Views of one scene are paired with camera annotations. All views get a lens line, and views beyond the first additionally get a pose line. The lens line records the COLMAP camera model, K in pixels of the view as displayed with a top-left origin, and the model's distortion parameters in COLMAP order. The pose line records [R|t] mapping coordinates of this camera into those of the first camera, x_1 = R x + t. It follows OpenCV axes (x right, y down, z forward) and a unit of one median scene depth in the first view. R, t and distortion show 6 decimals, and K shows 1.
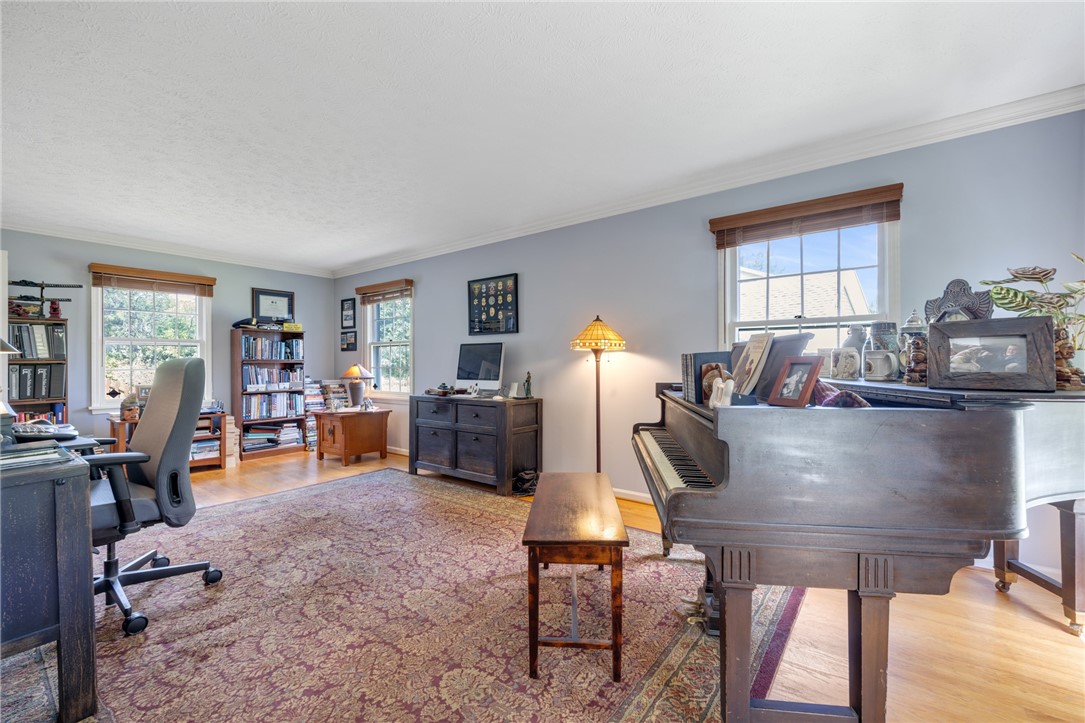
lens RADIAL K [[448.4, 0, 536.7], [0, 448.4, 362.2], [0, 0, 1]] dist [-0.002696, -0.000173]
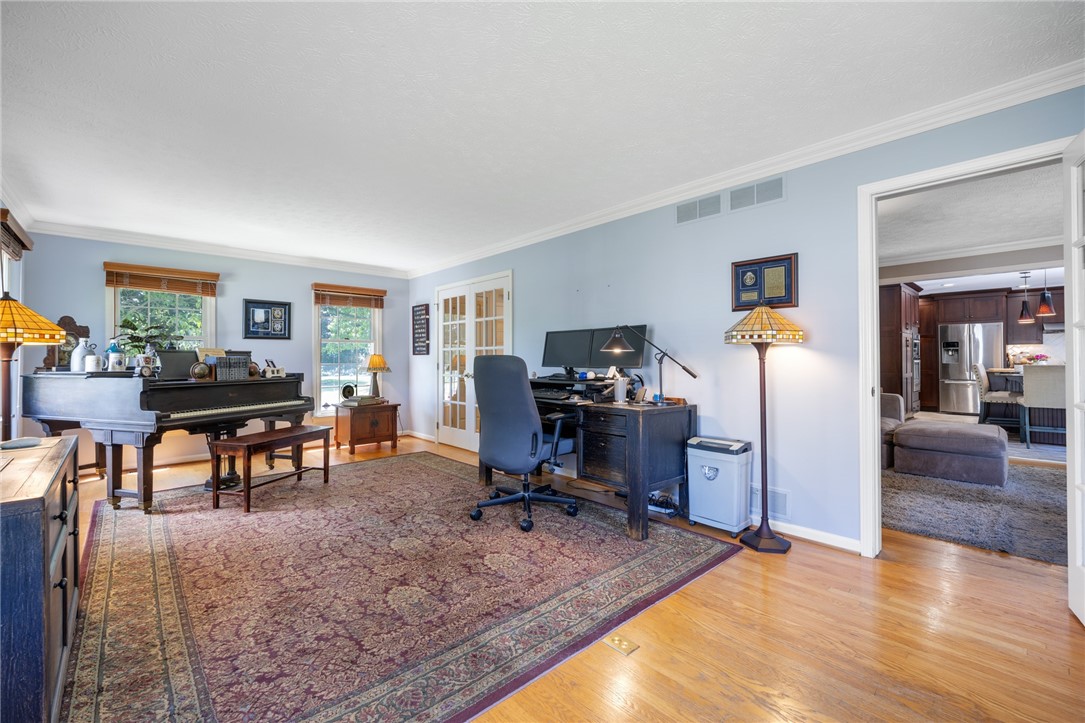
lens RADIAL K [[448.4, 0, 538.2], [0, 448.4, 358.3], [0, 0, 1]] dist [-0.002696, -0.000173]
pose [[-0.985264, 0.011180, 0.170673, -0.606128], [0.011388, 0.999935, 0.000238, 0.000852], [-0.170659, 0.002179, -0.985328, 1.220276]]
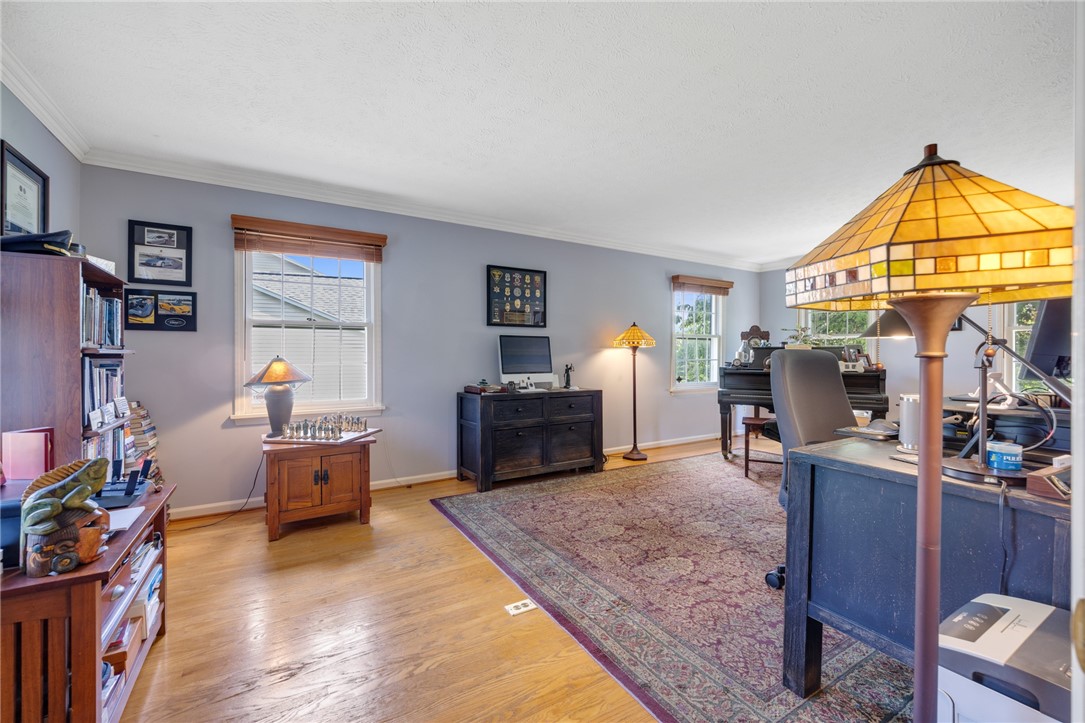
lens RADIAL K [[448.4, 0, 535.0], [0, 448.4, 358.6], [0, 0, 1]] dist [-0.002696, -0.000173]
pose [[0.363008, 0.002391, 0.931783, -1.025643], [0.000554, 0.999996, -0.002782, 0.010387], [-0.931786, 0.001527, 0.363006, 0.628852]]
